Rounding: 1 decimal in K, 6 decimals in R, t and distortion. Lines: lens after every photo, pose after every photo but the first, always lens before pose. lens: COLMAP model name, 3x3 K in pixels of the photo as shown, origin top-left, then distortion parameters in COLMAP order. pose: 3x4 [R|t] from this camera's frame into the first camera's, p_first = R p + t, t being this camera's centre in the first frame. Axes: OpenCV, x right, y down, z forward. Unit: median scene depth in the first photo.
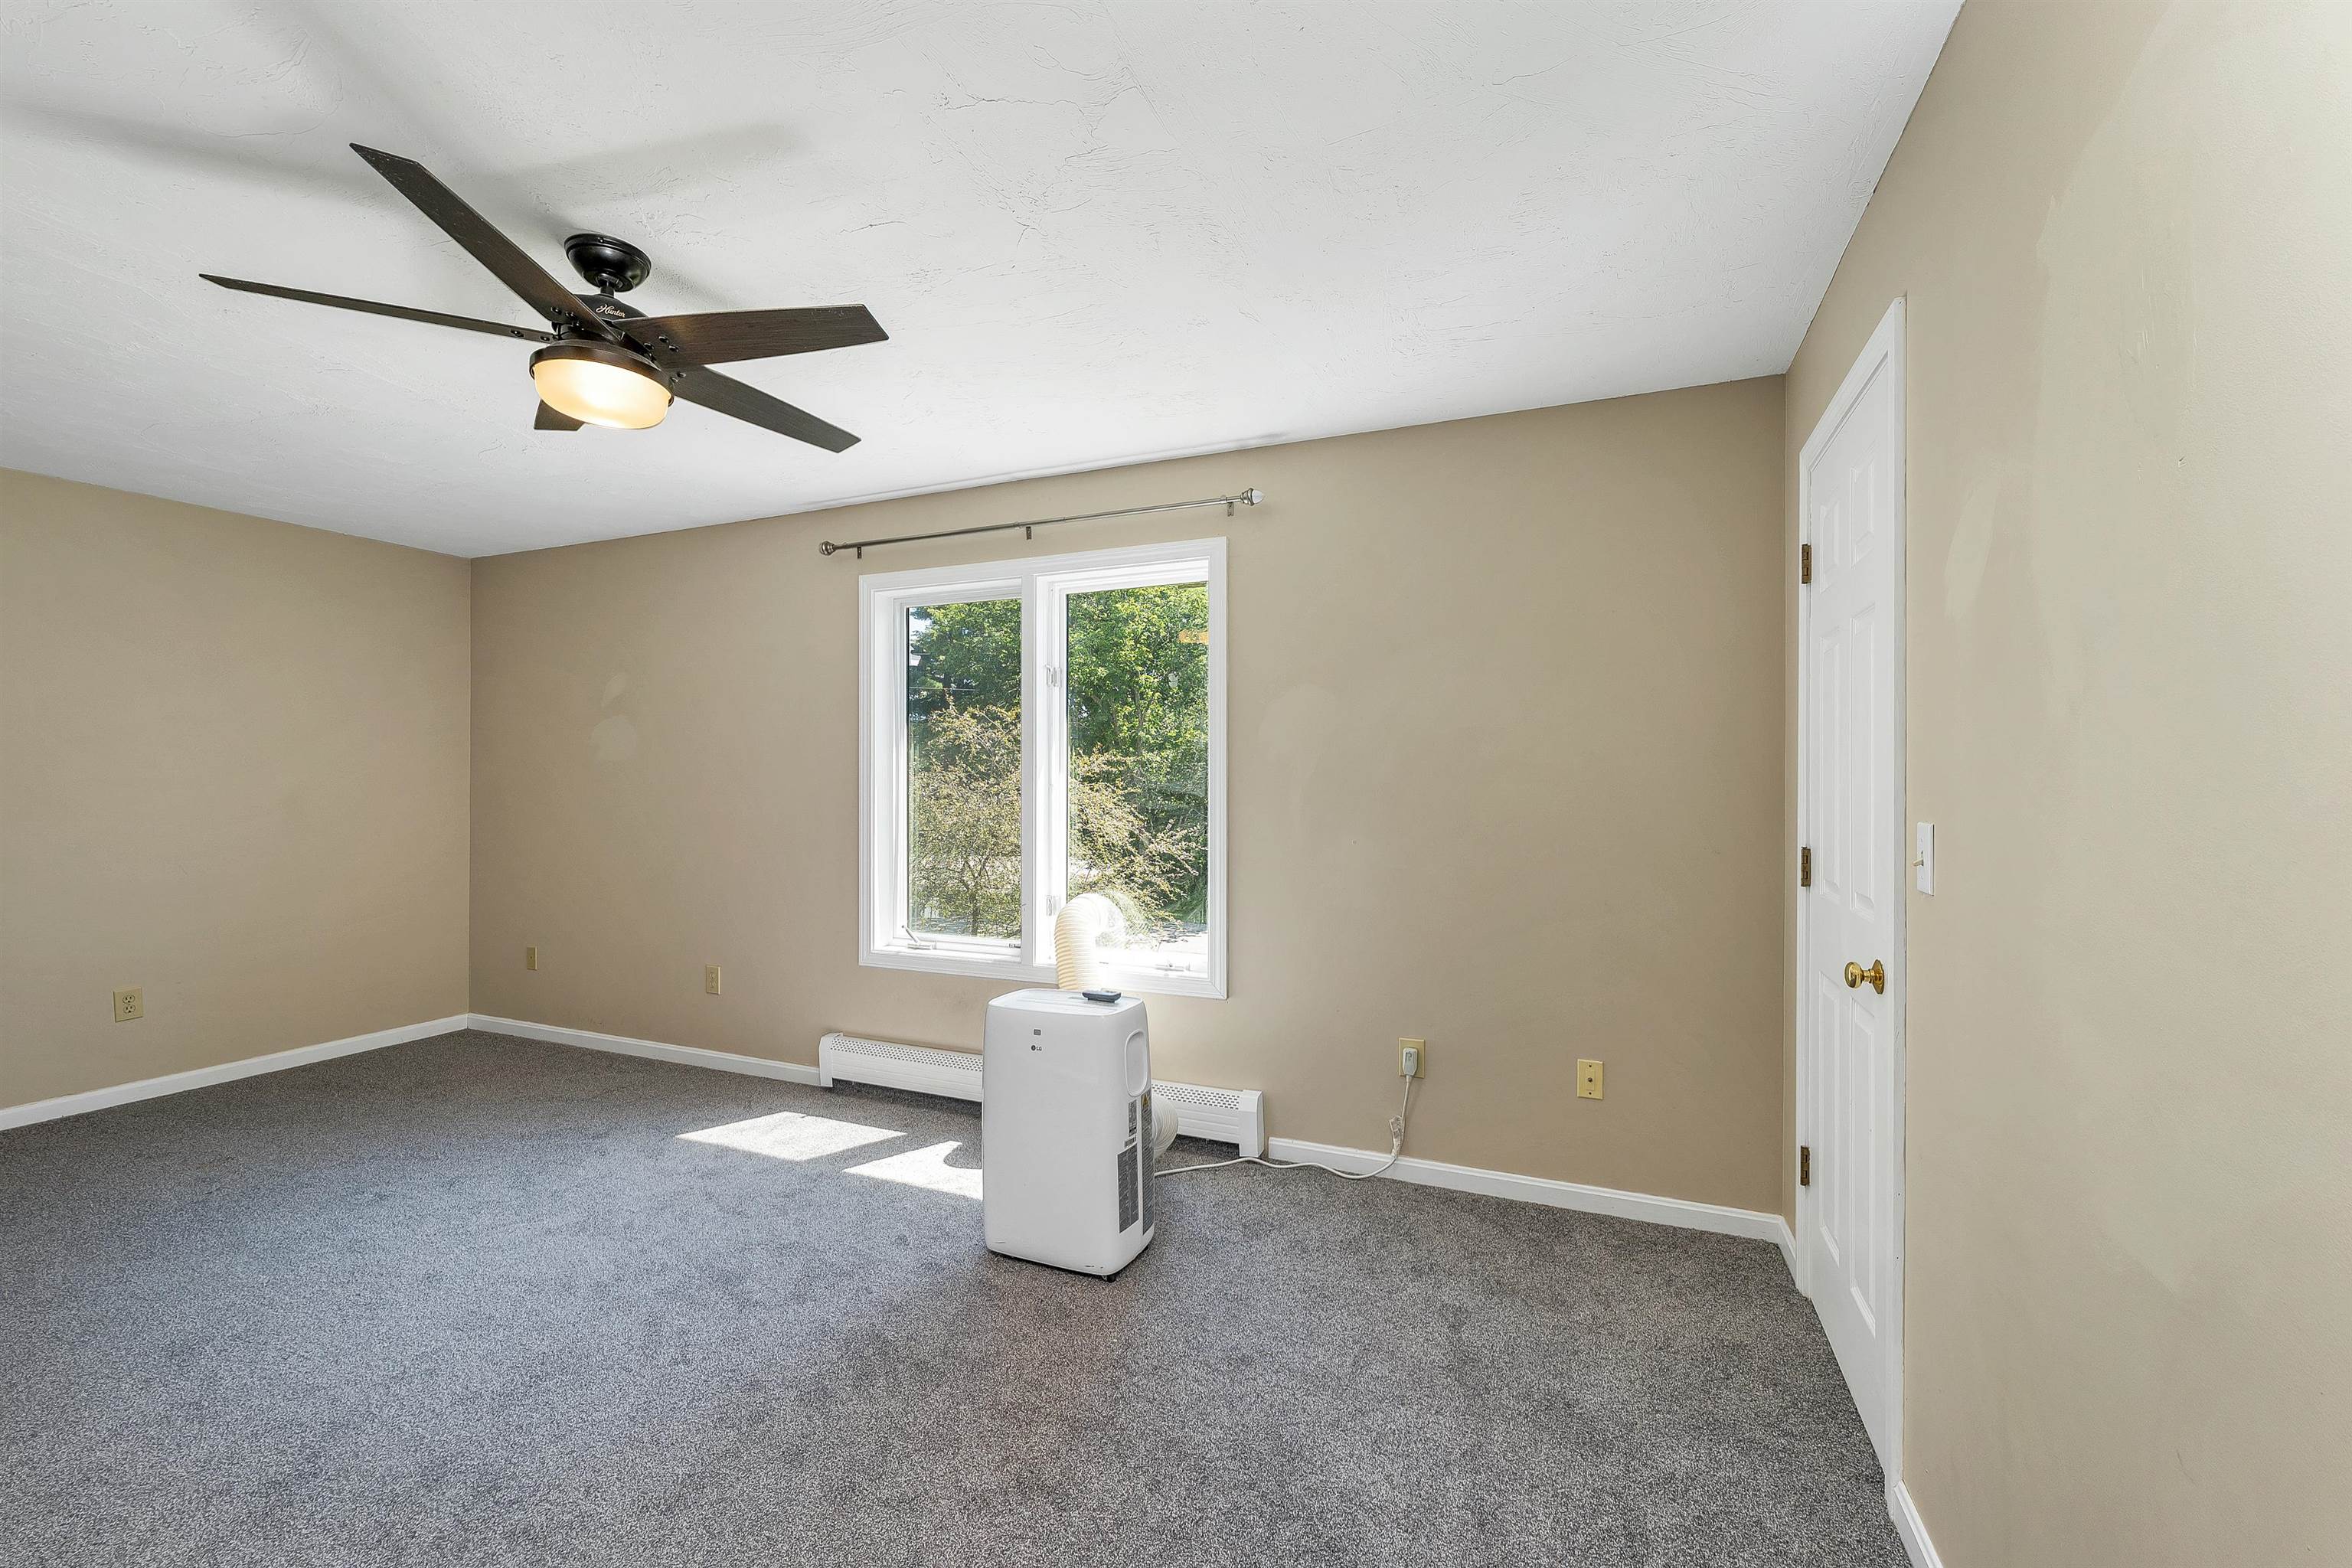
lens RADIAL K [[945.7, 0, 1176.0], [0, 945.7, 784.0], [0, 0, 1]] dist [-0.000117, 0.000014]
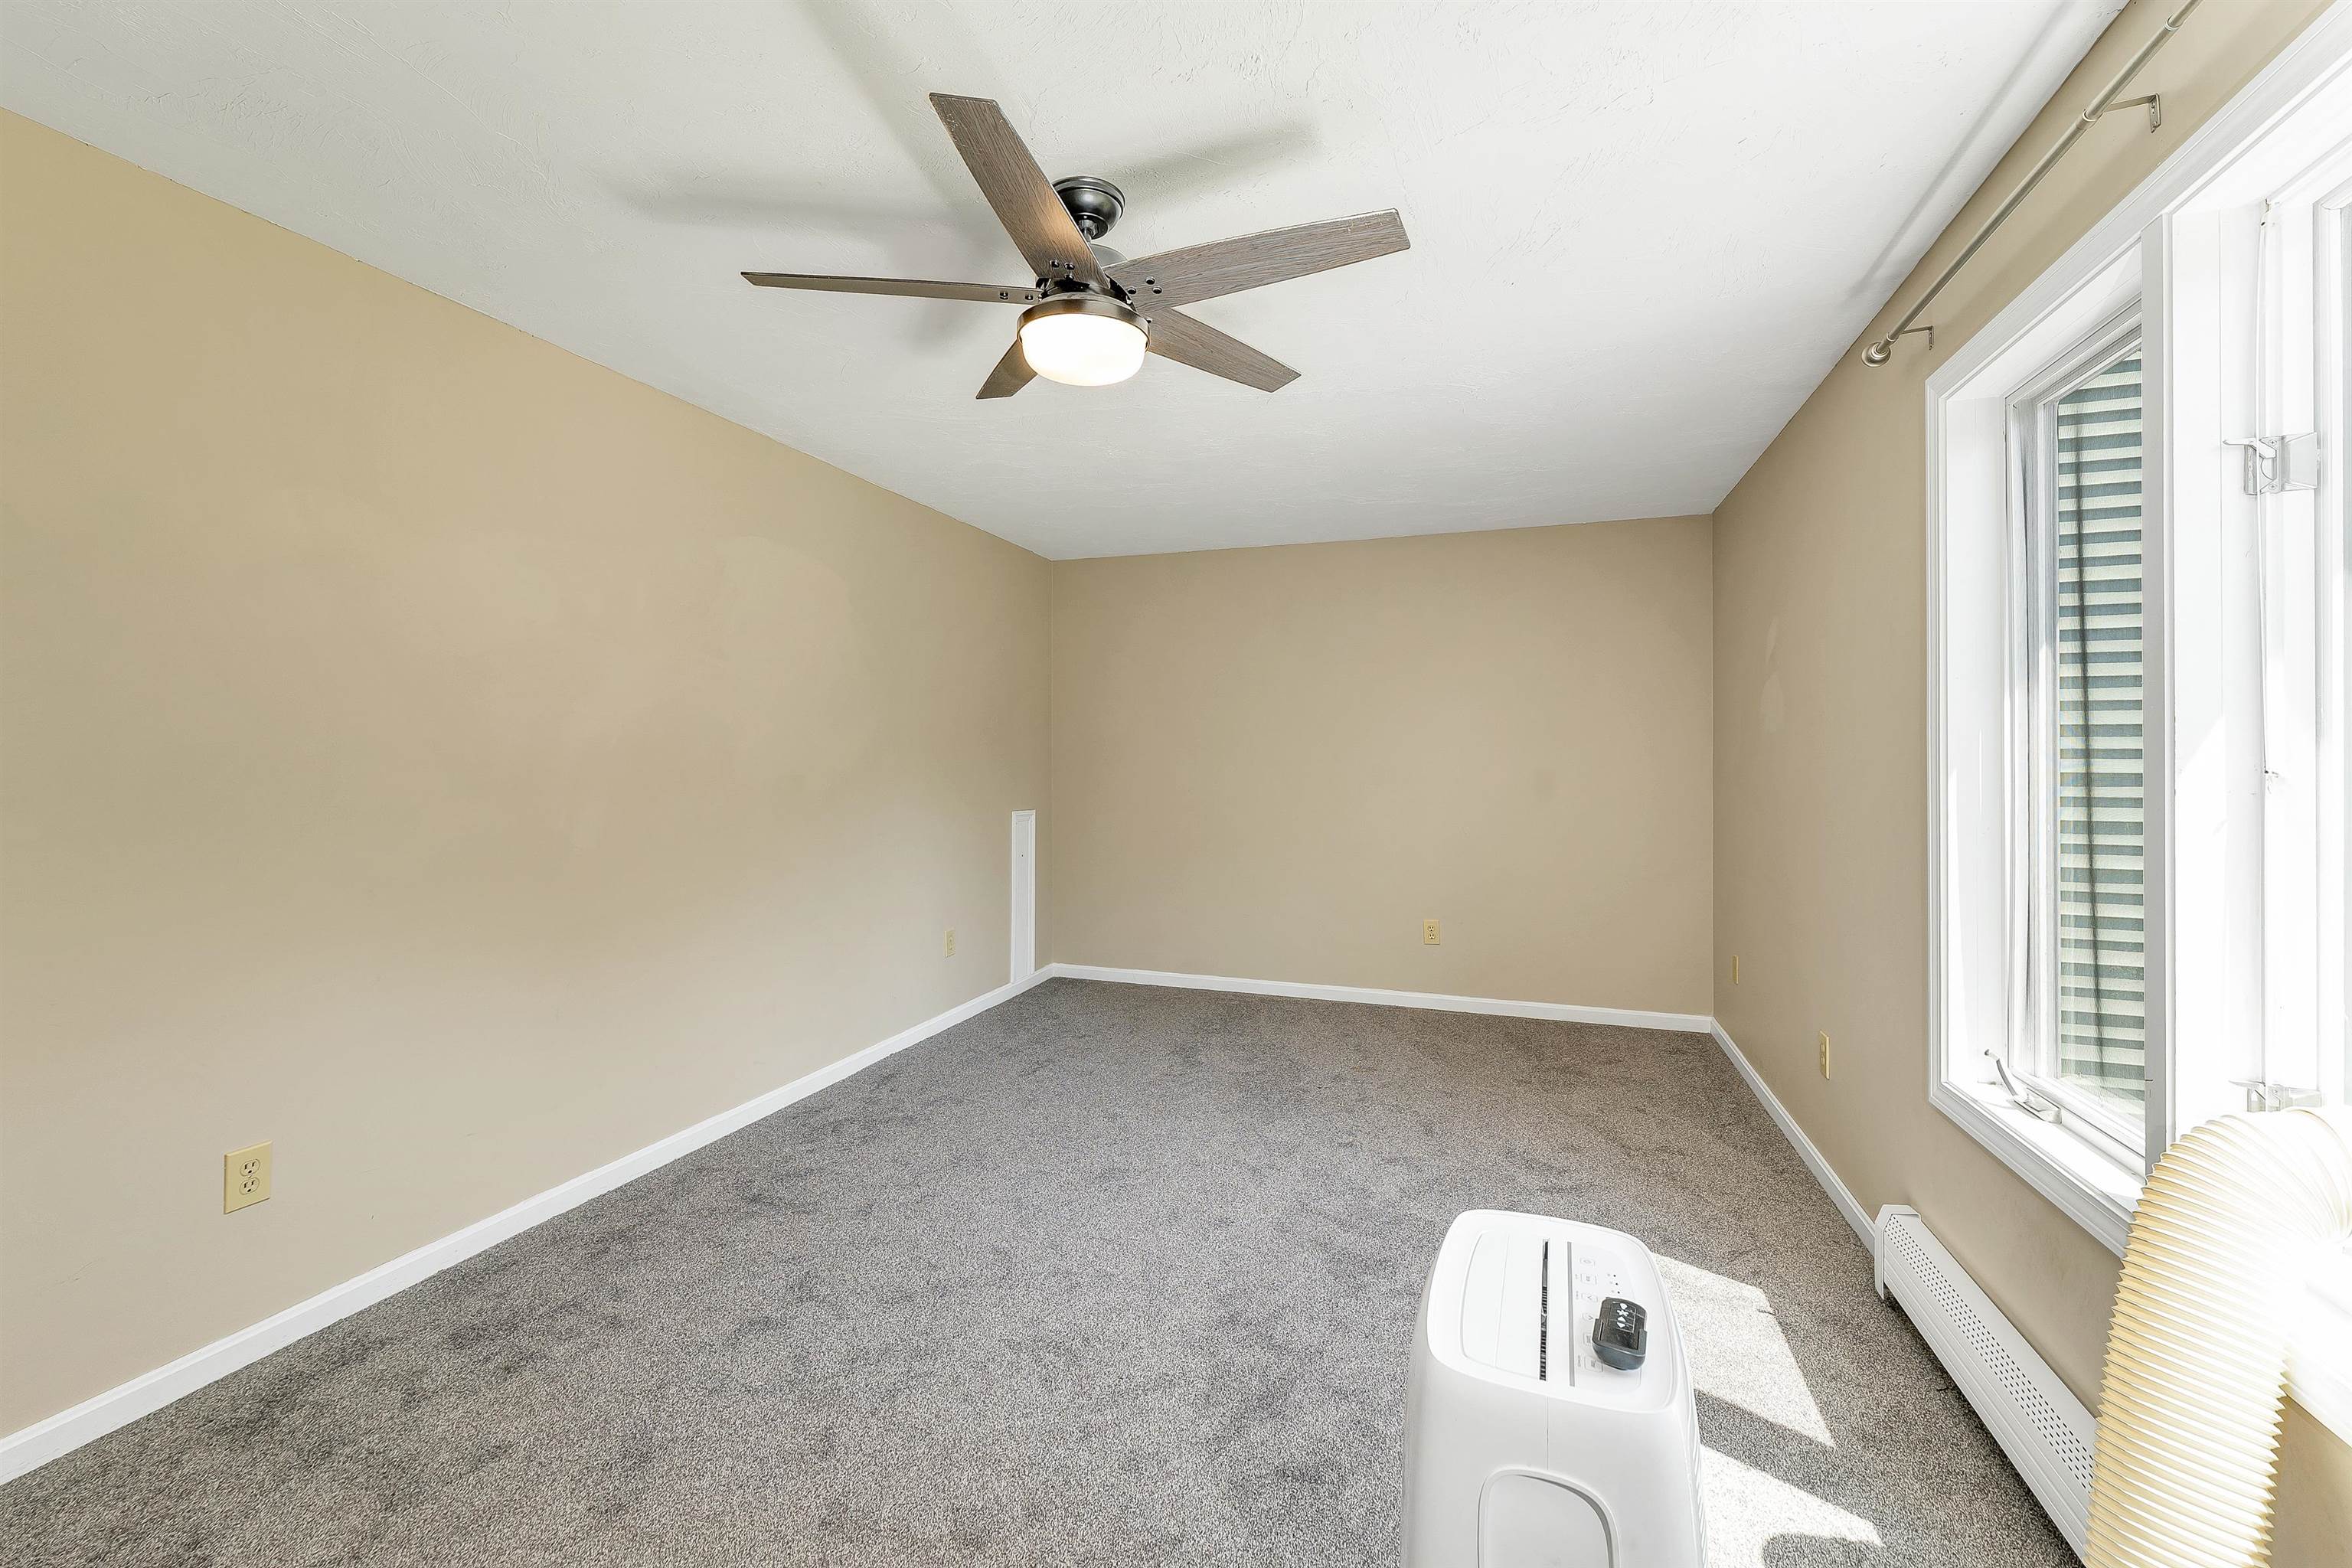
lens RADIAL K [[981.7, 0, 1170.6], [0, 981.7, 755.7], [0, 0, 1]] dist [-0.000079, -0.000154]
pose [[0.062758, -0.003005, -0.998024, 0.222120], [-0.003399, 0.999989, -0.003225, -0.002718], [0.998023, 0.003595, 0.062747, 0.598074]]
